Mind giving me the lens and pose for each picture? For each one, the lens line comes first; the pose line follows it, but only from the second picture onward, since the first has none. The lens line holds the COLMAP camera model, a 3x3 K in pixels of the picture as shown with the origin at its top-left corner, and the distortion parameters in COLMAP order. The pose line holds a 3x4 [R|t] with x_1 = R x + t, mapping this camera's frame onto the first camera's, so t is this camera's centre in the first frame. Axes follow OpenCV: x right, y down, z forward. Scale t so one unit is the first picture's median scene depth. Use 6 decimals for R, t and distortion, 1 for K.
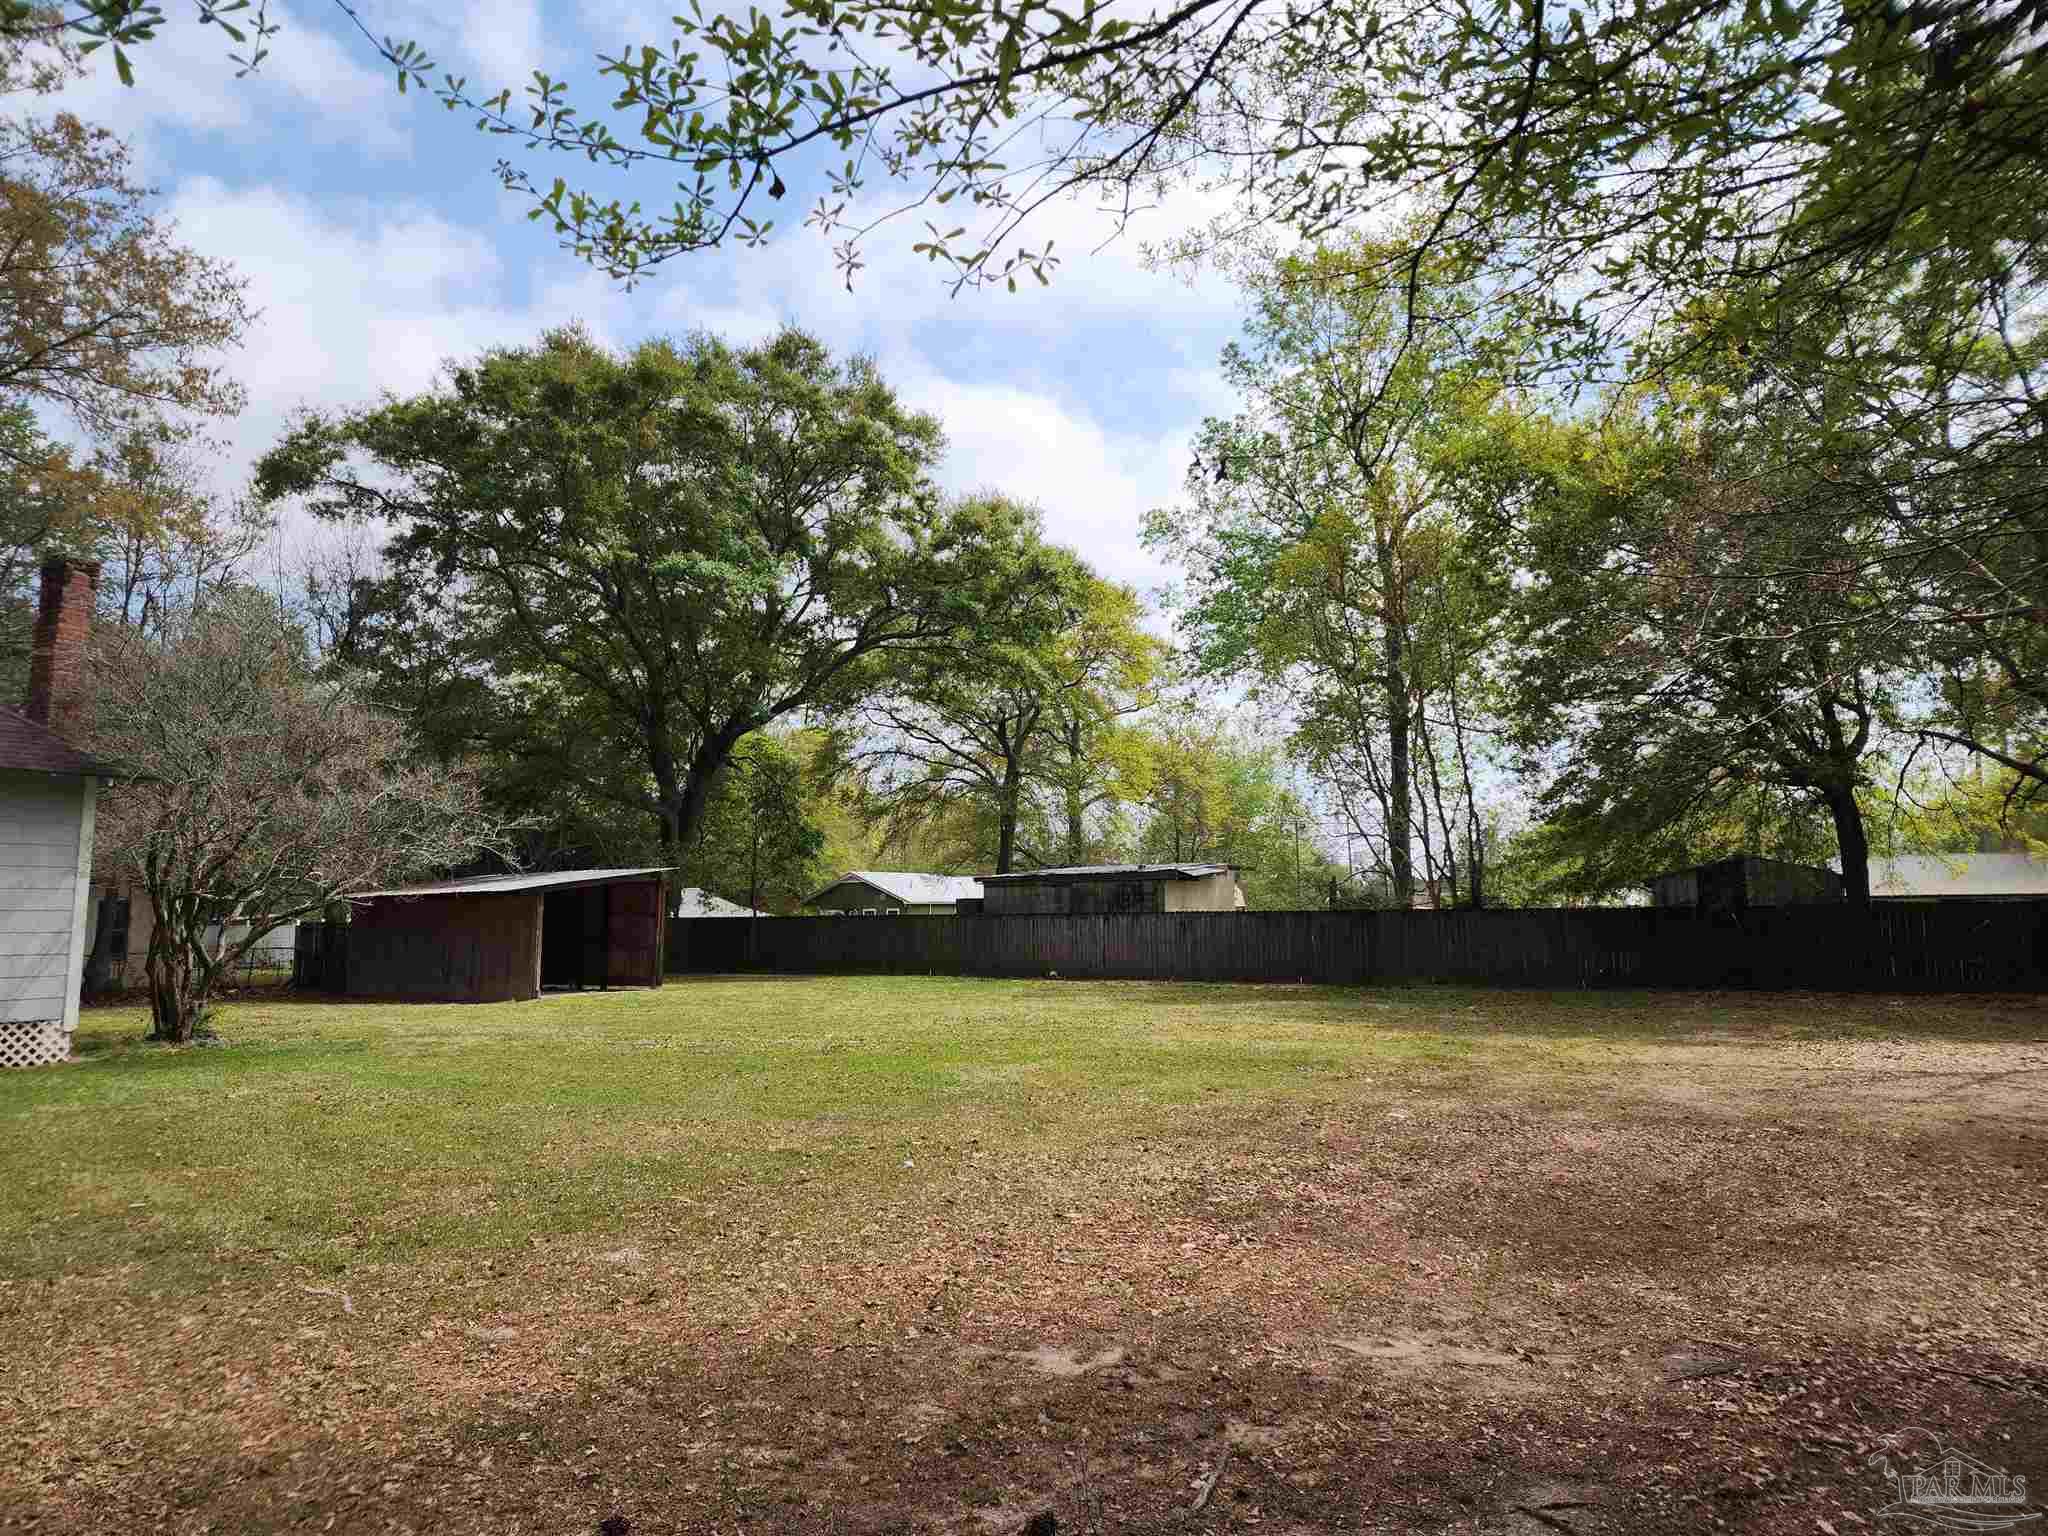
lens RADIAL K [[1383.2, 0, 1020.6], [0, 1383.2, 747.3], [0, 0, 1]] dist [0.073321, -0.066428]
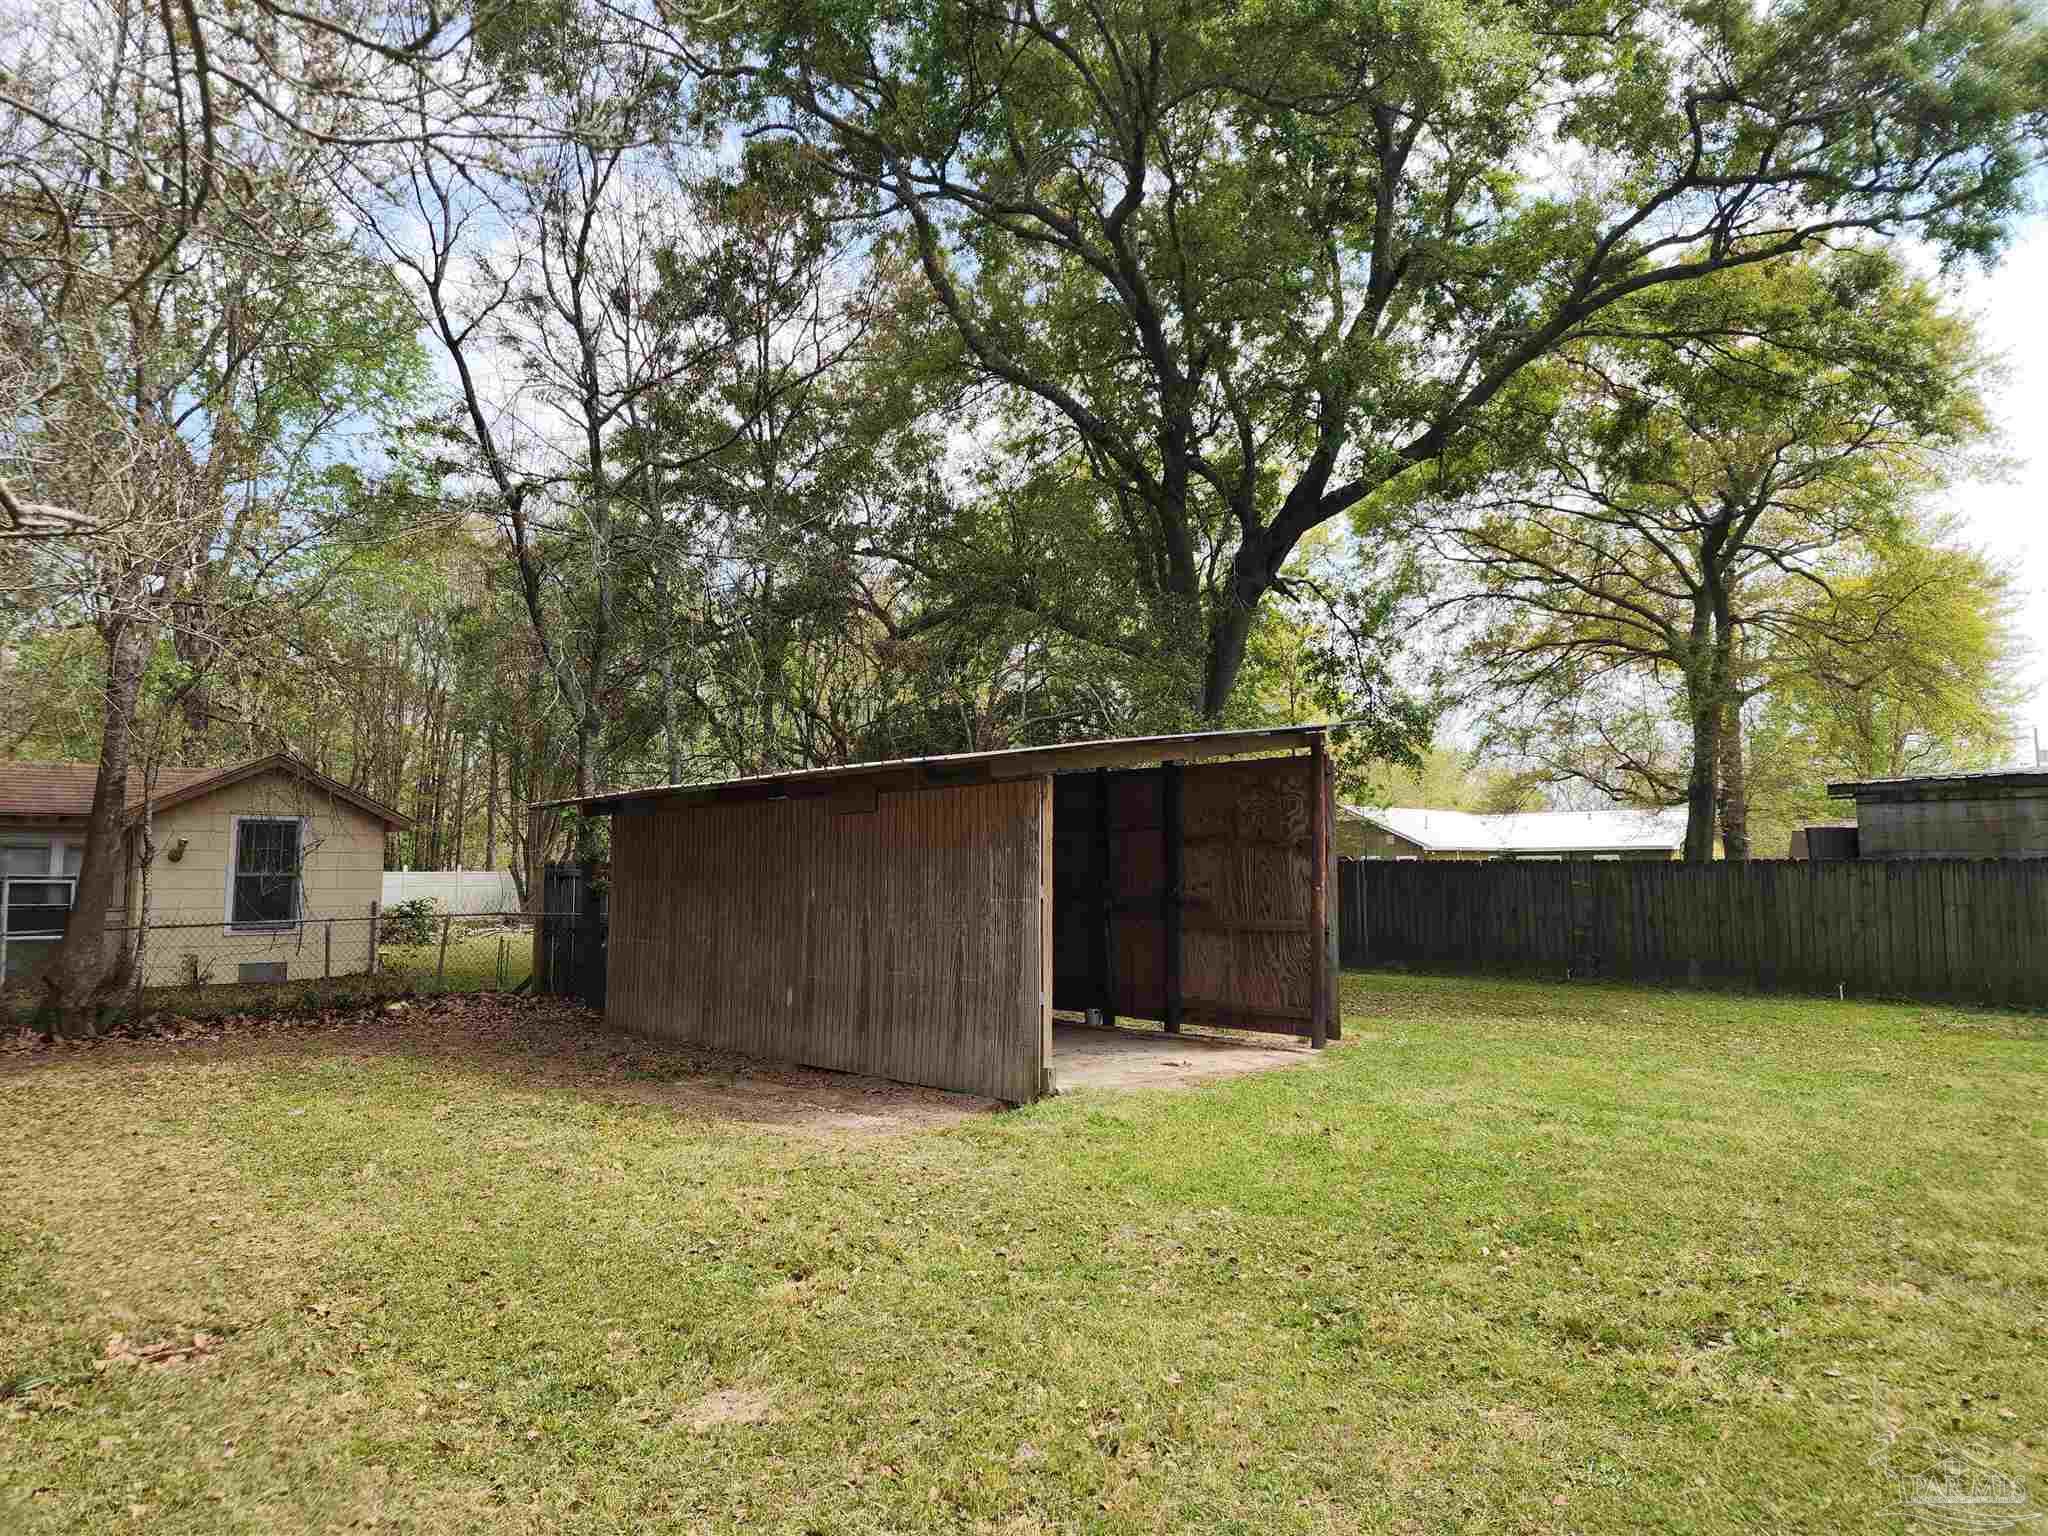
lens RADIAL K [[1383.2, 0, 1020.6], [0, 1383.2, 747.3], [0, 0, 1]] dist [0.073321, -0.066428]
pose [[0.967111, -0.008966, -0.254196, -0.168595], [0.017684, 0.999330, 0.032033, 0.055794], [0.253739, -0.035475, 0.966622, 0.426647]]
